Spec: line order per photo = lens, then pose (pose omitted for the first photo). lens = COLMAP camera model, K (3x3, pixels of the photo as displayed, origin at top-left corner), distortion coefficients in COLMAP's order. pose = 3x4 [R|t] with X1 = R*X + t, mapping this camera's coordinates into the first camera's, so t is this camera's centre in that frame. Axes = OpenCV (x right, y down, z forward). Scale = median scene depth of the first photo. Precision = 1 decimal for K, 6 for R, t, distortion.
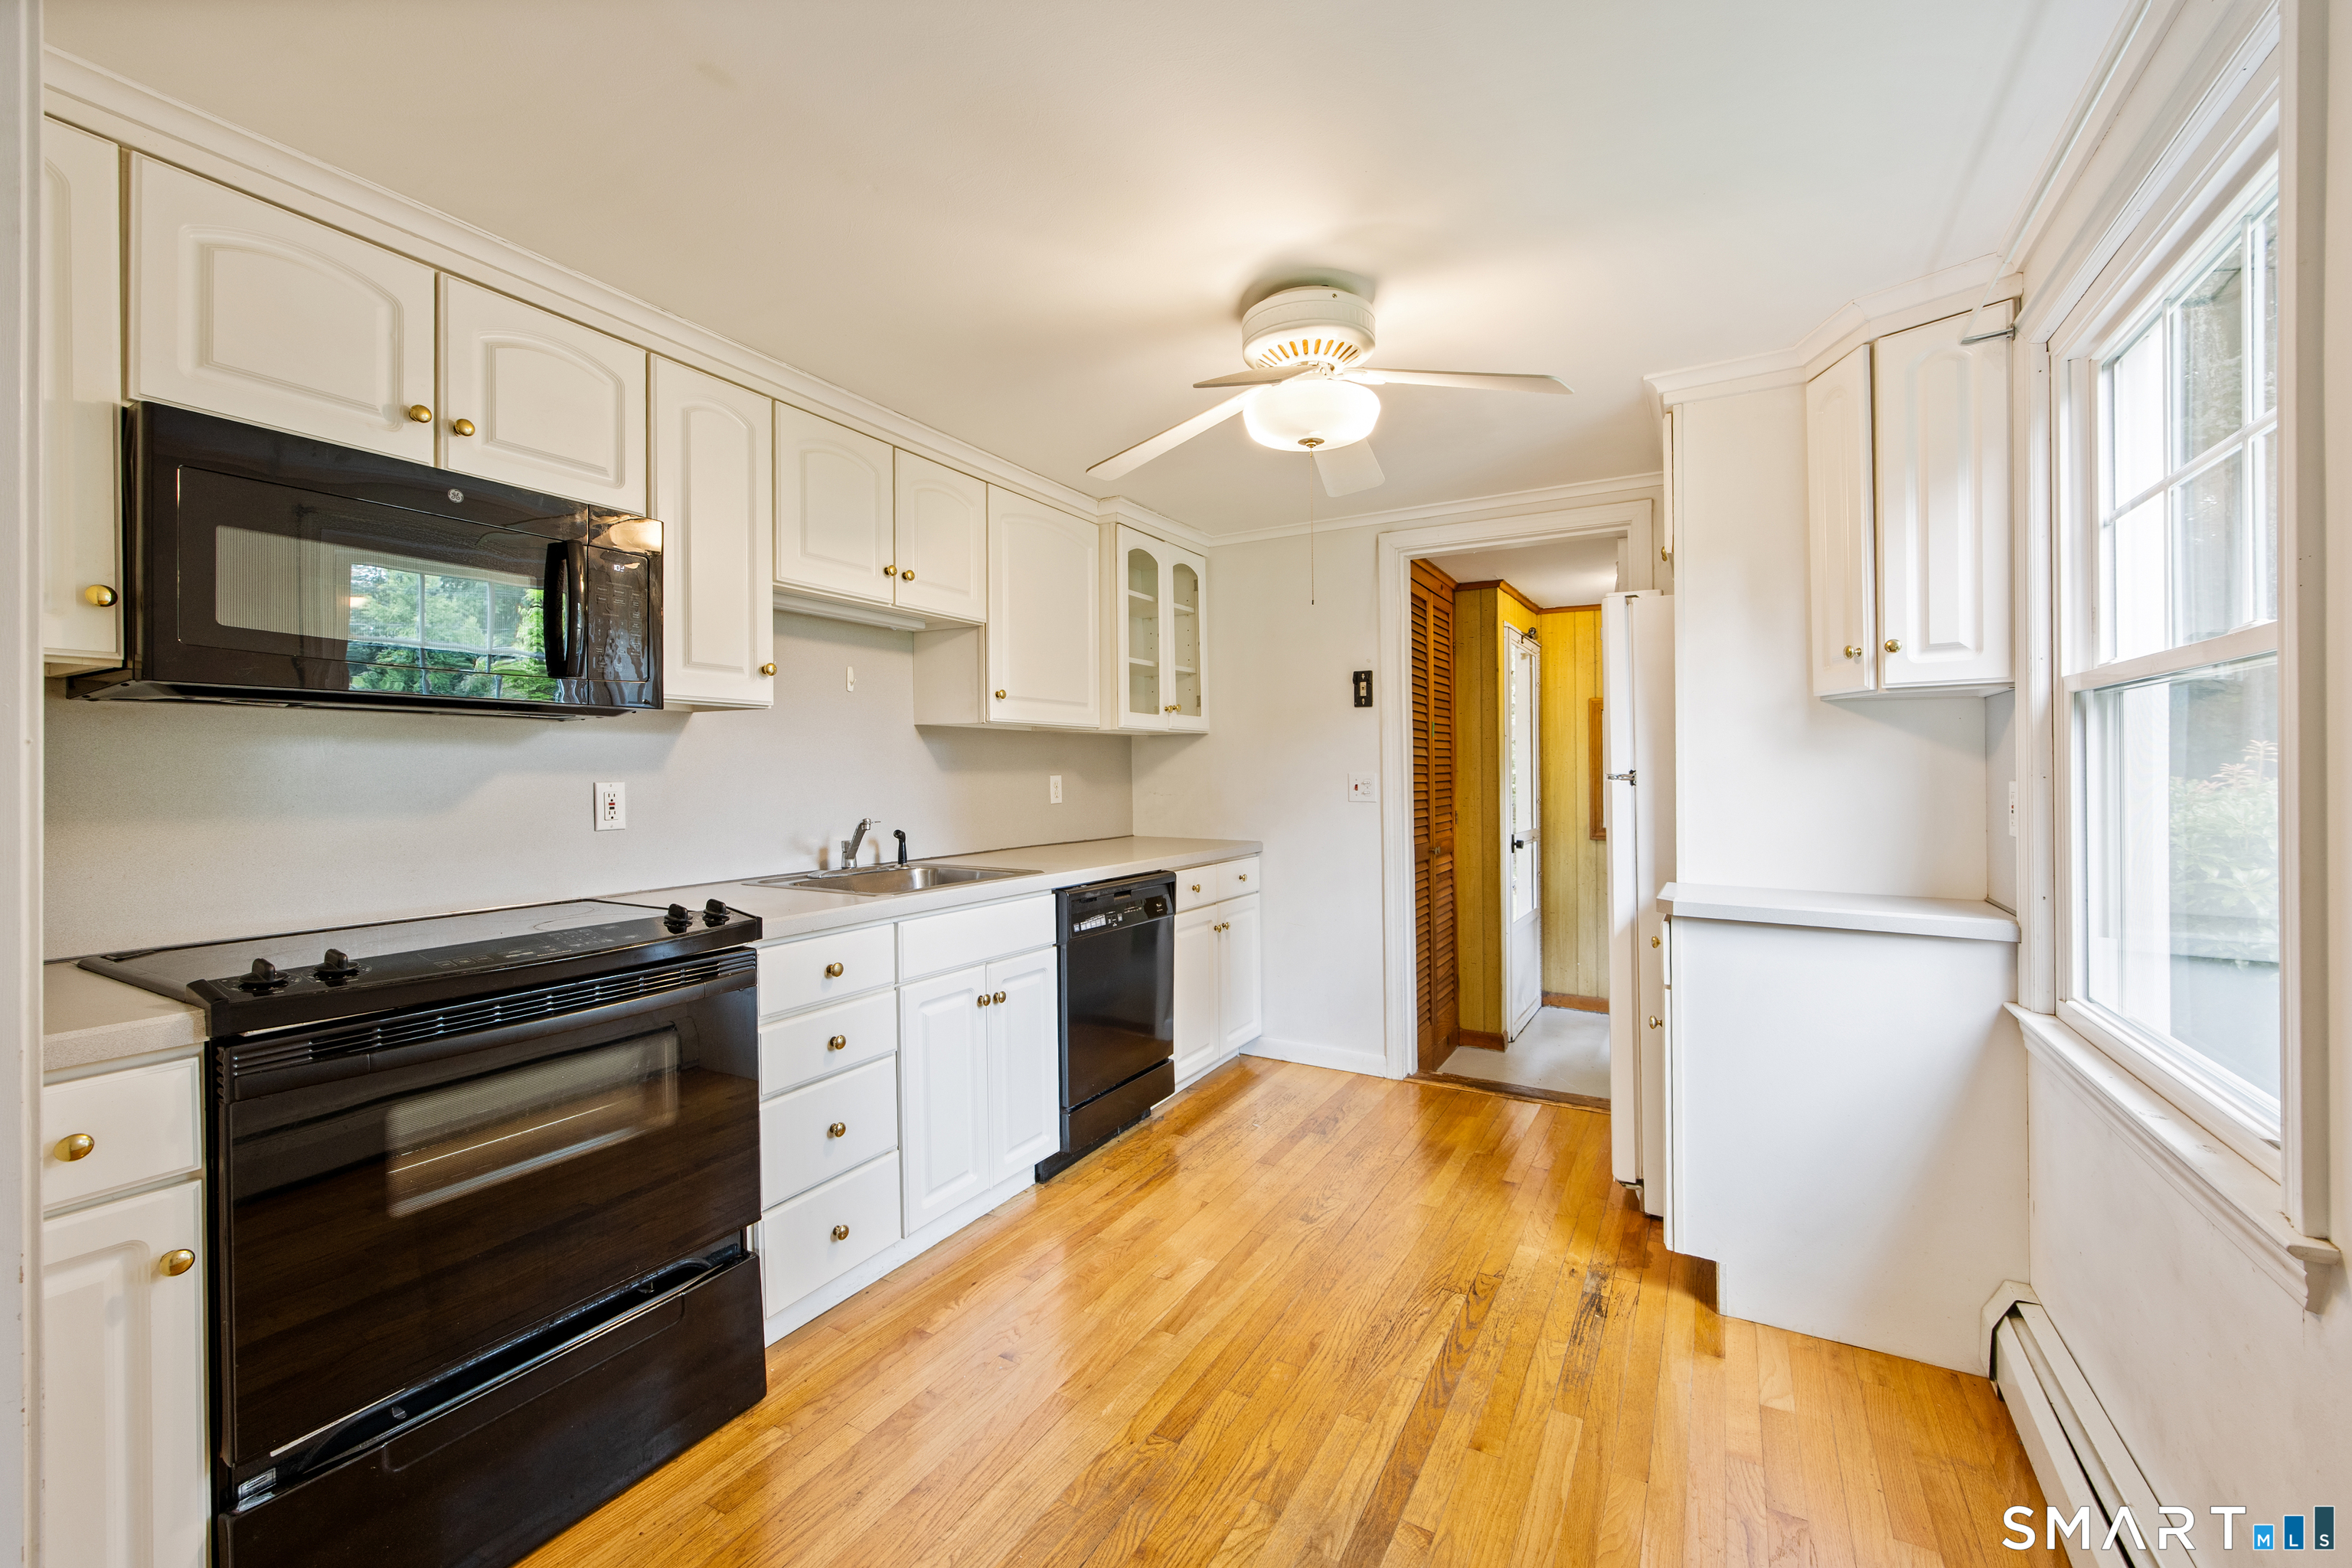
lens RADIAL K [[950.6, 0, 1180.4], [0, 950.6, 770.6], [0, 0, 1]] dist [0.000751, 0.000061]
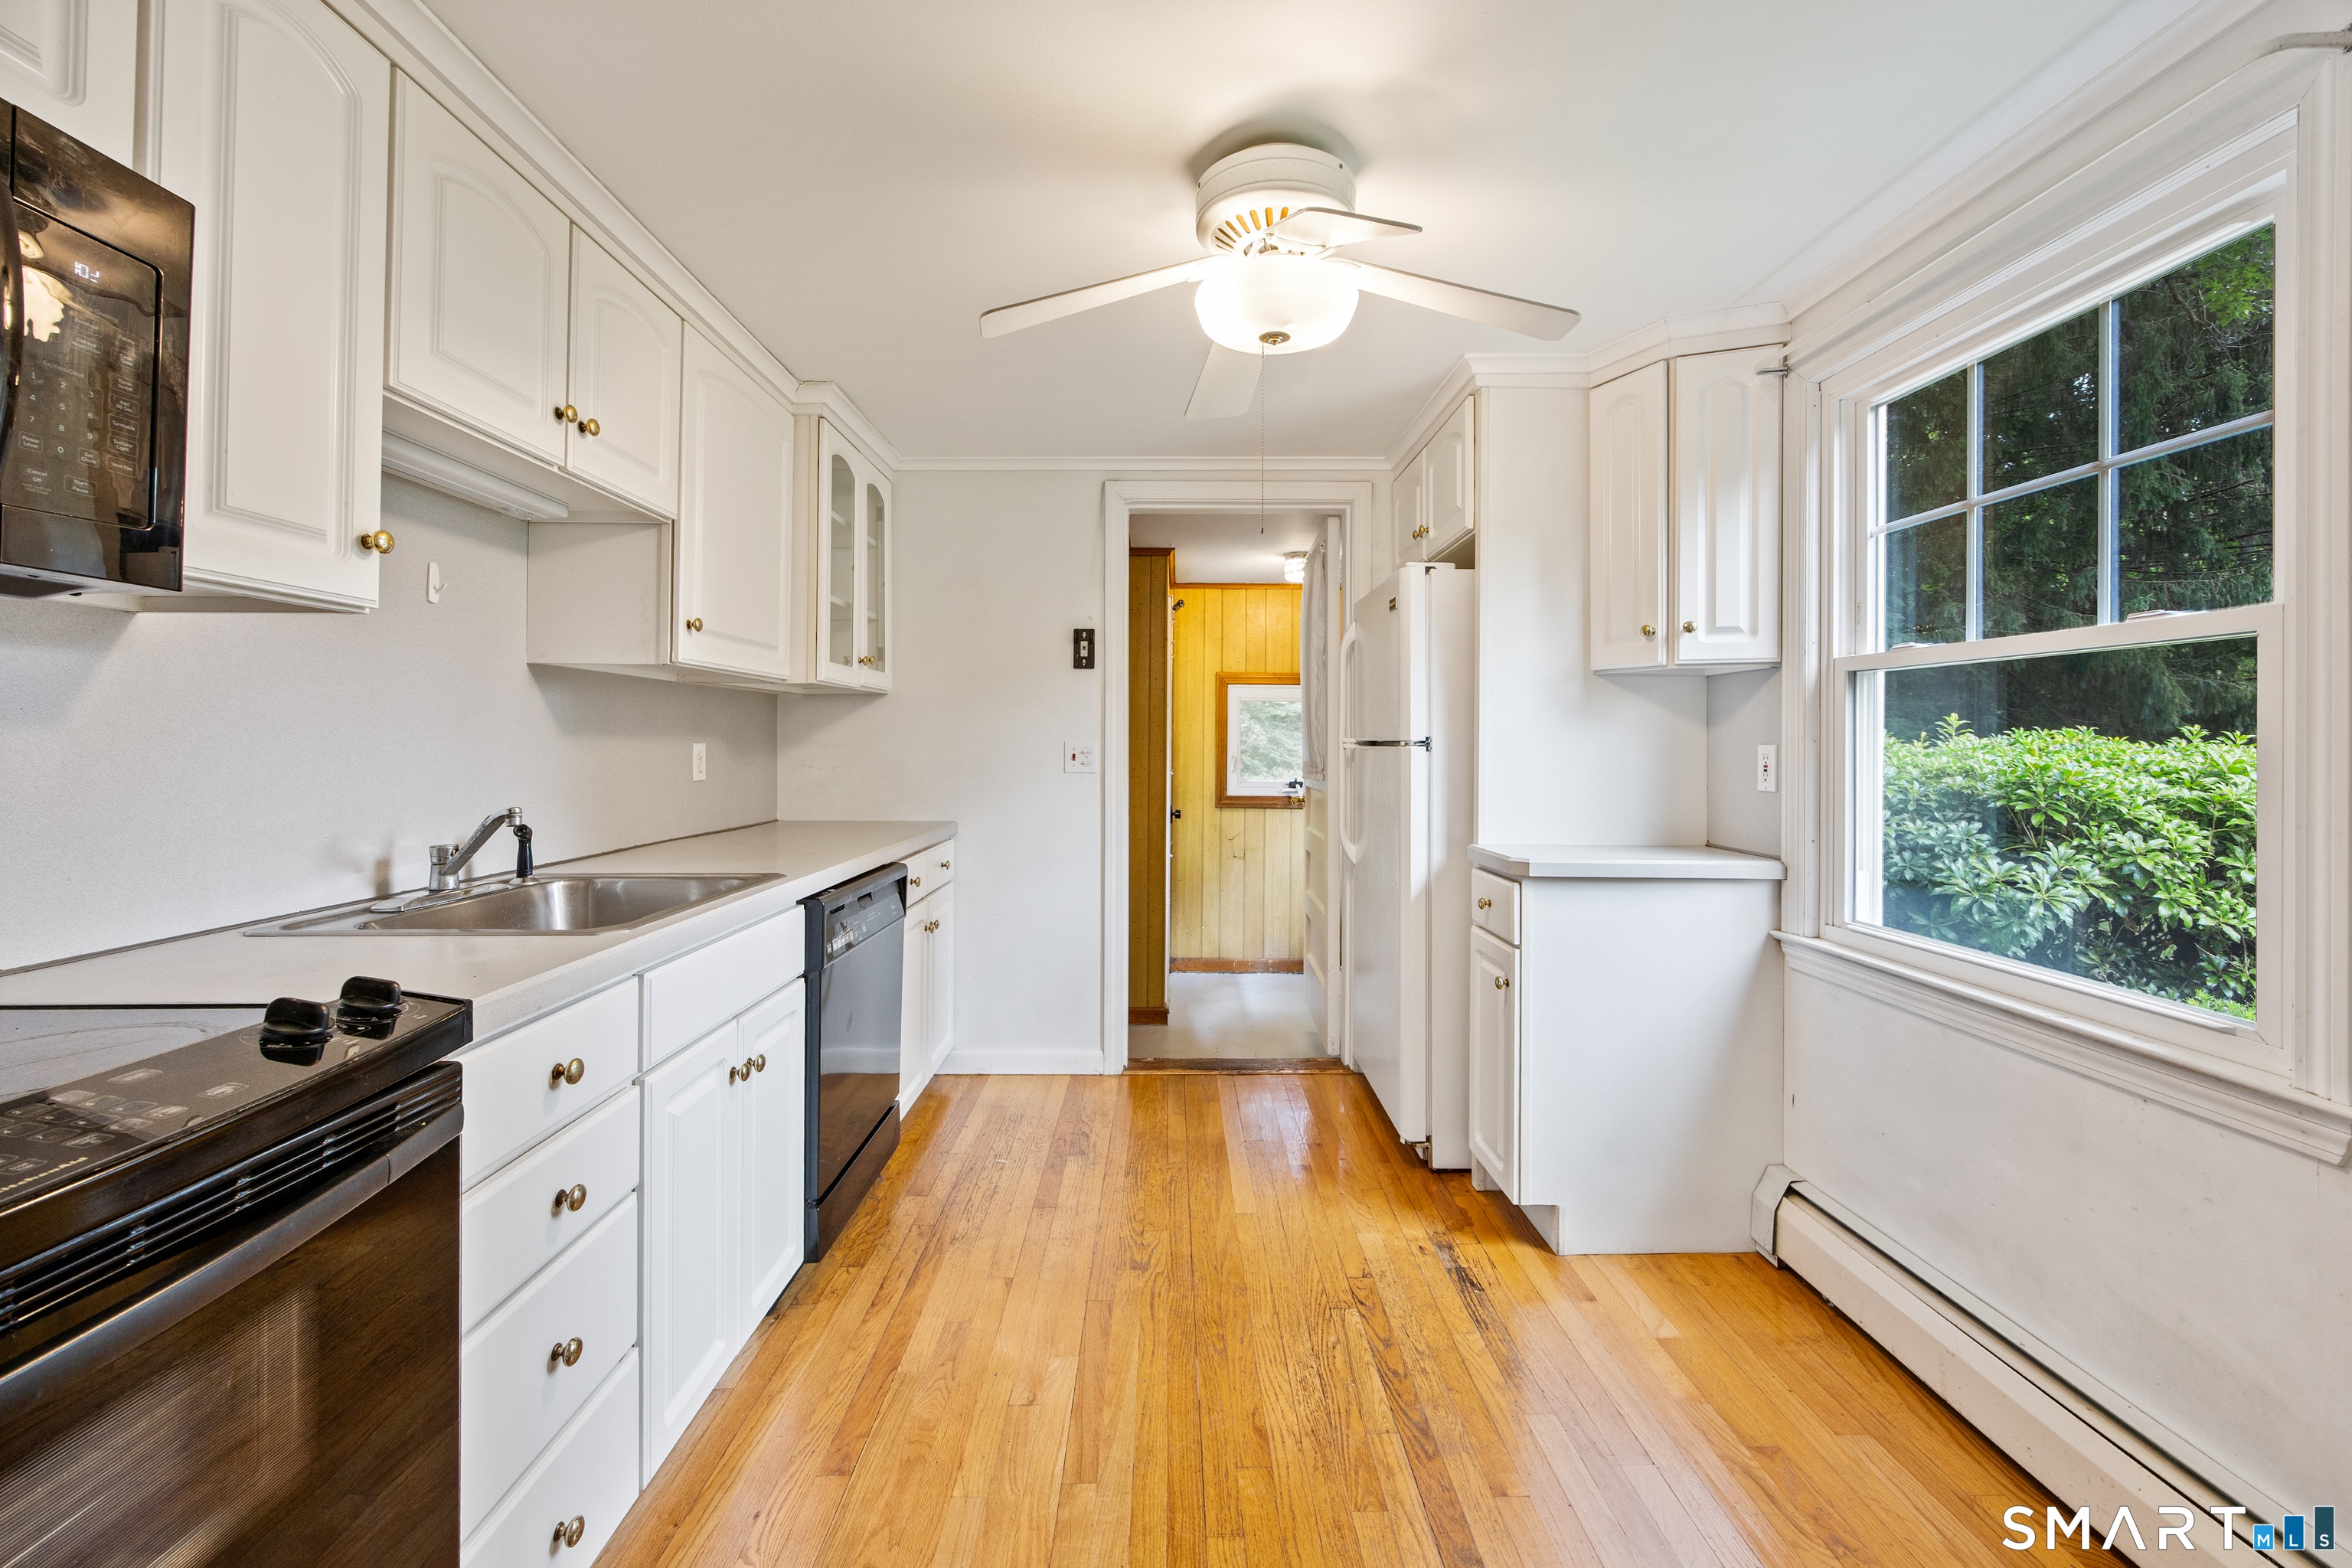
lens RADIAL K [[942.6, 0, 1178.1], [0, 942.6, 728.5], [0, 0, 1]] dist [-0.001400, -0.000157]
pose [[0.861749, 0.010883, 0.507218, -0.271177], [-0.001729, 0.999827, -0.018515, 0.009967], [-0.507332, 0.015078, 0.861619, 0.259364]]
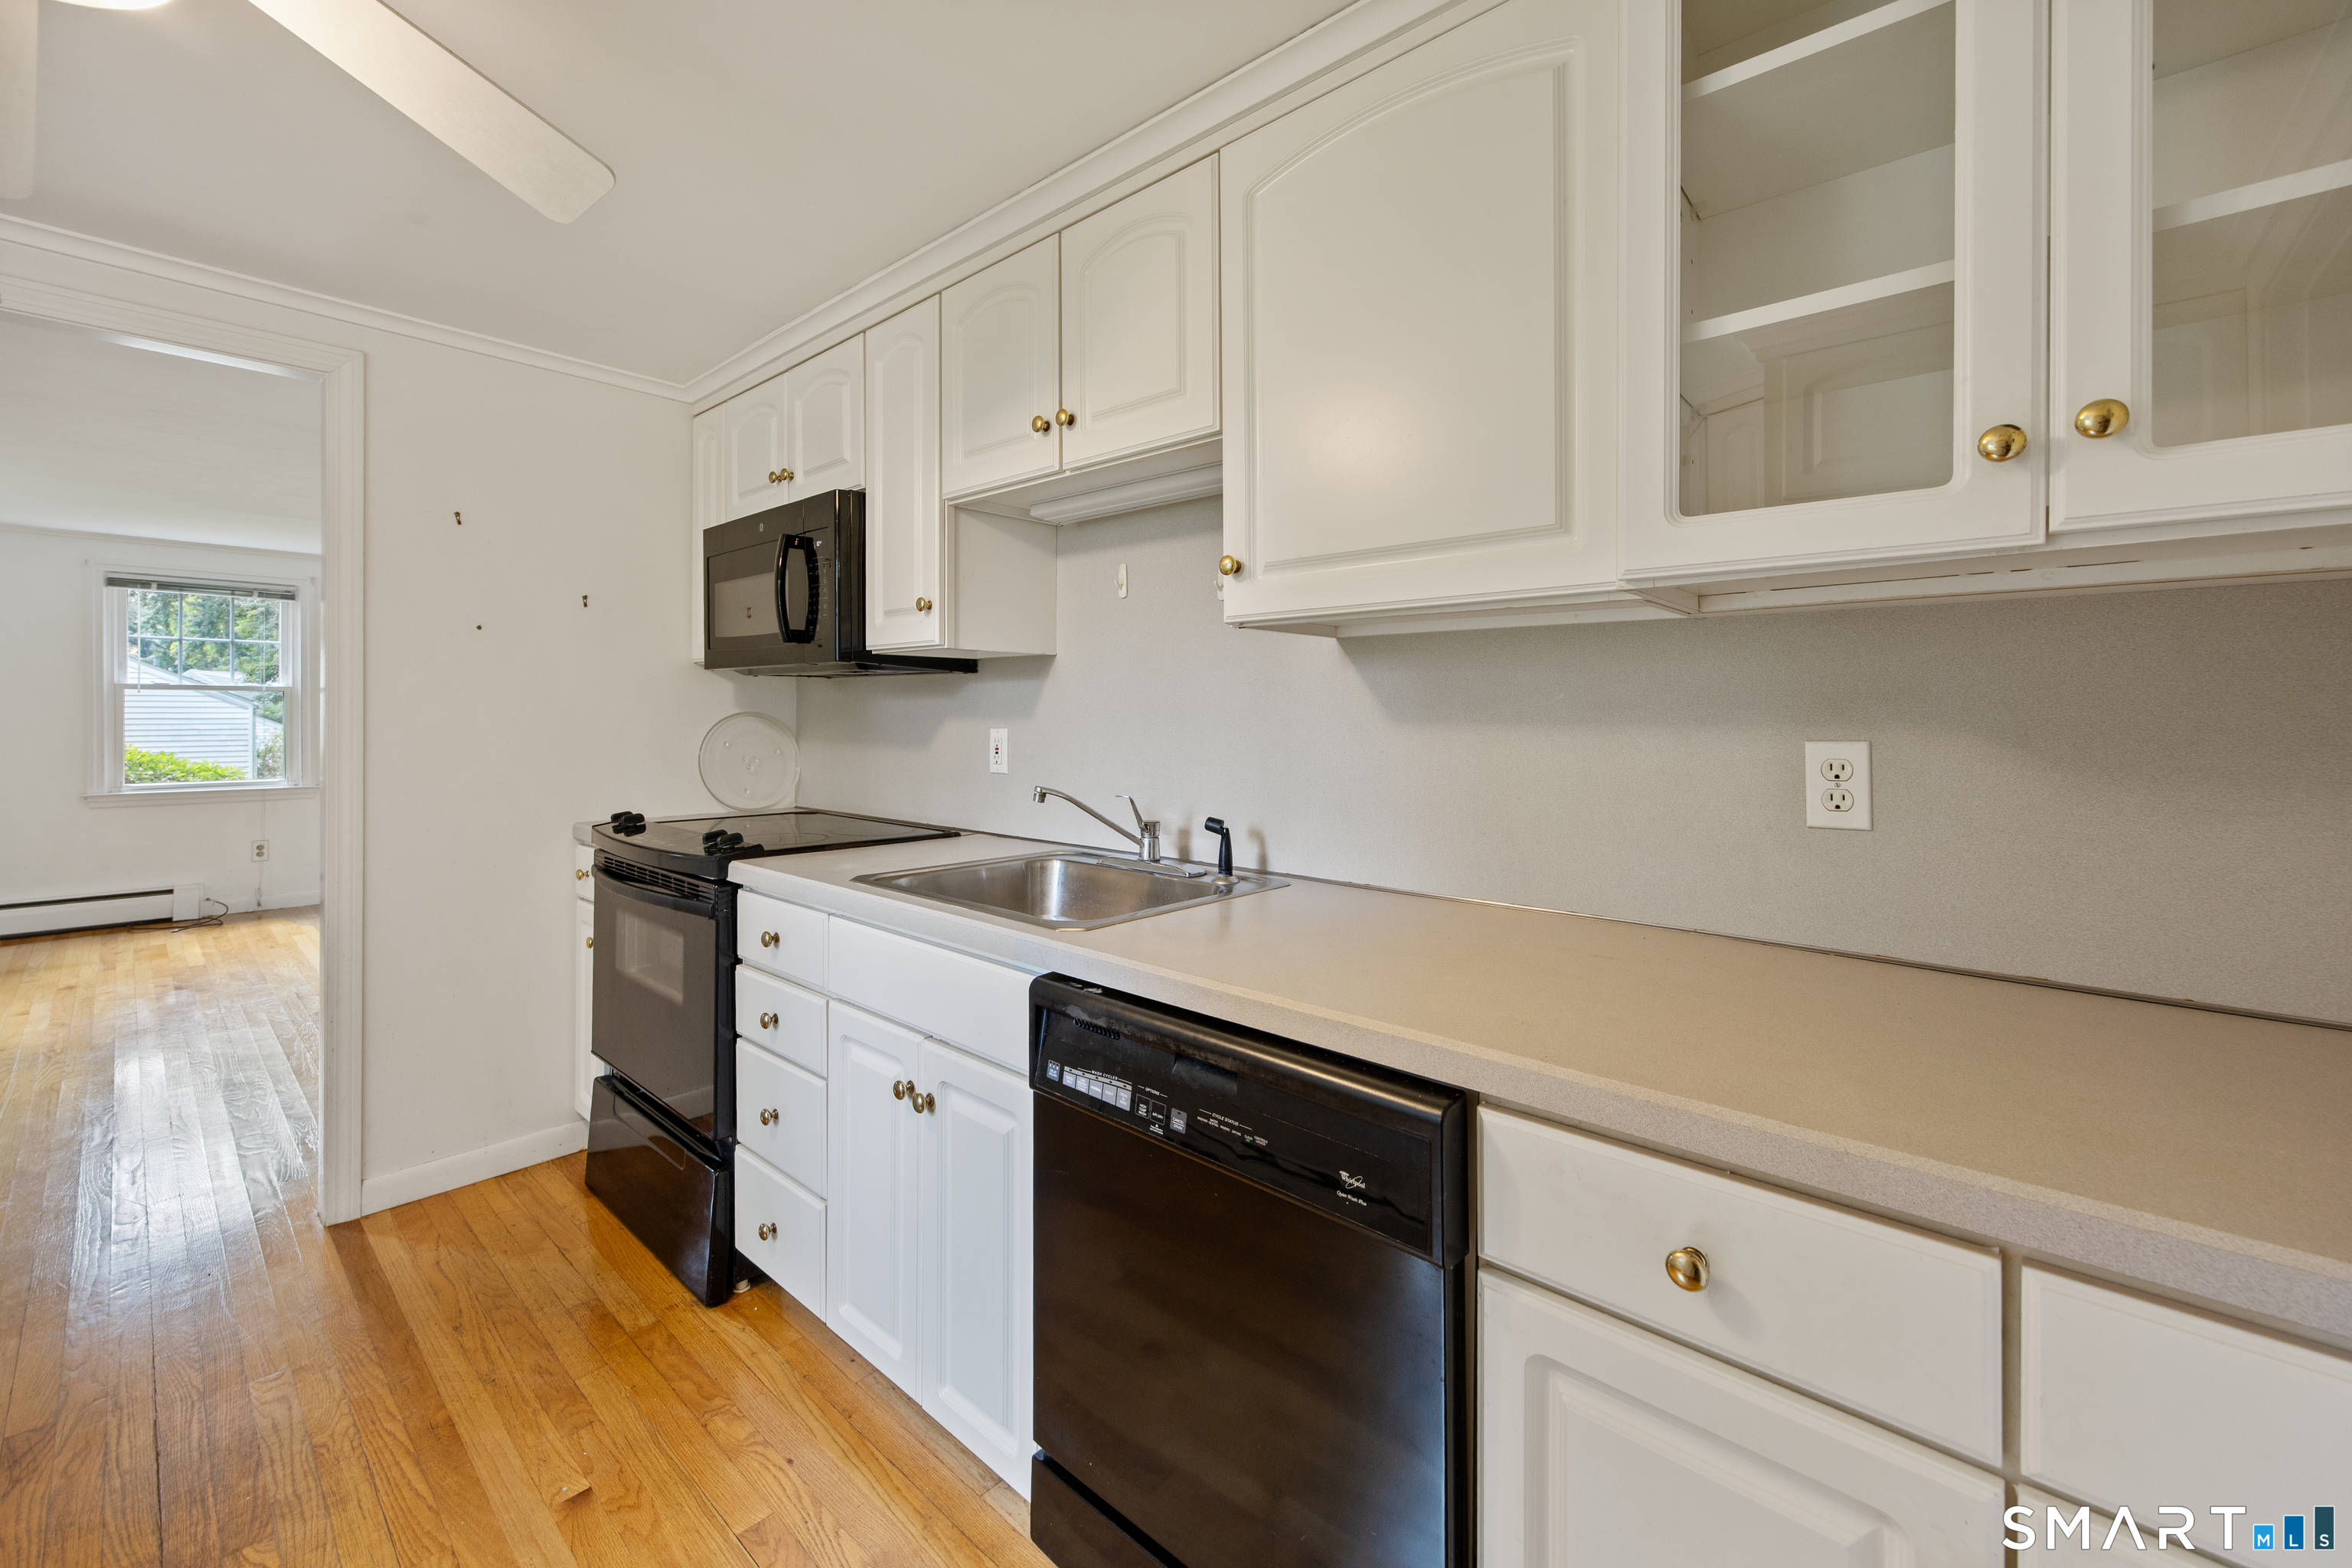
lens RADIAL K [[937.5, 0, 1177.5], [0, 937.5, 744.5], [0, 0, 1]] dist [-0.000948, -0.000071]
pose [[-0.212659, 0.033466, -0.976553, 0.339953], [-0.003693, 0.999379, 0.035053, -0.006650], [0.977119, 0.011061, -0.212404, 1.262722]]
